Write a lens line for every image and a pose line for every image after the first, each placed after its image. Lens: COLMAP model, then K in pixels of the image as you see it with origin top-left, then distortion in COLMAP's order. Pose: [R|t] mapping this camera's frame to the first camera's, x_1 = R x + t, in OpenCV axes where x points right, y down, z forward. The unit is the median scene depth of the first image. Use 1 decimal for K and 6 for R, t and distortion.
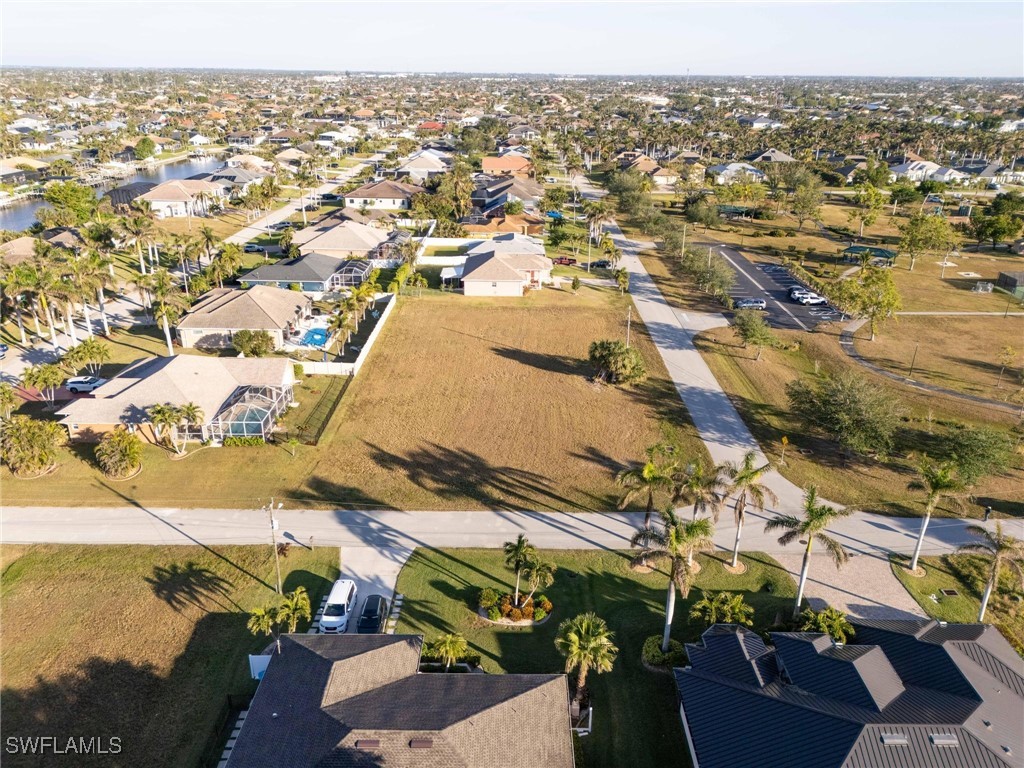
lens RADIAL K [[737.8, 0, 512.0], [0, 737.8, 384.0], [0, 0, 1]] dist [0.122176, -0.165187]
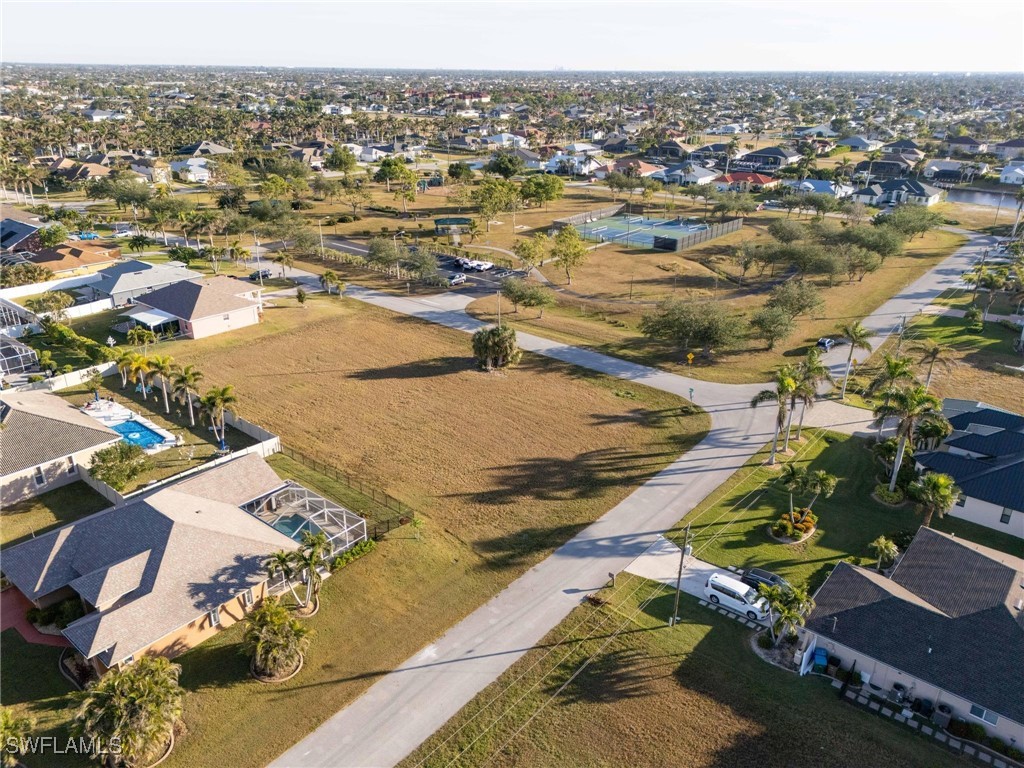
lens RADIAL K [[744.0, 0, 513.4], [0, 744.0, 384.7], [0, 0, 1]] dist [0.093252, -0.109668]
pose [[0.636117, -0.303347, 0.709462, -0.611814], [0.294707, 0.945286, 0.139939, -0.119922], [-0.713094, 0.120066, 0.690711, 0.270523]]
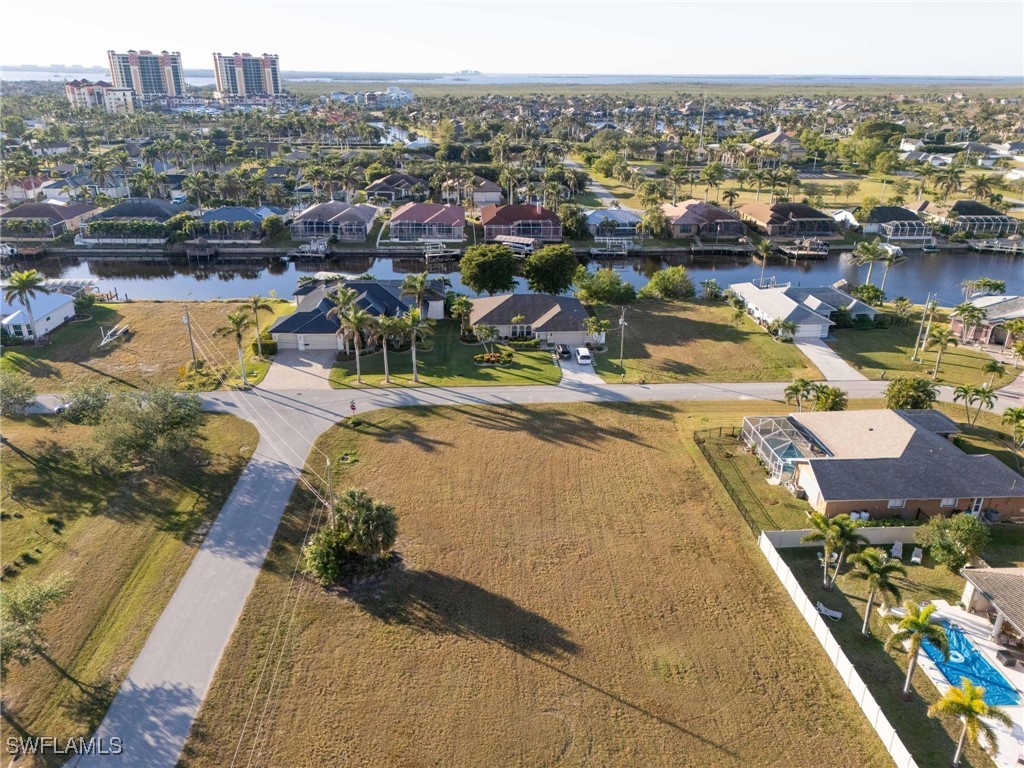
lens RADIAL K [[744.0, 0, 513.4], [0, 744.0, 384.7], [0, 0, 1]] dist [0.093252, -0.109668]
pose [[-0.997469, 0.006929, -0.070764, 0.052247], [-0.045228, 0.706103, 0.706663, -0.581006], [0.054863, 0.708075, -0.704002, 1.383836]]
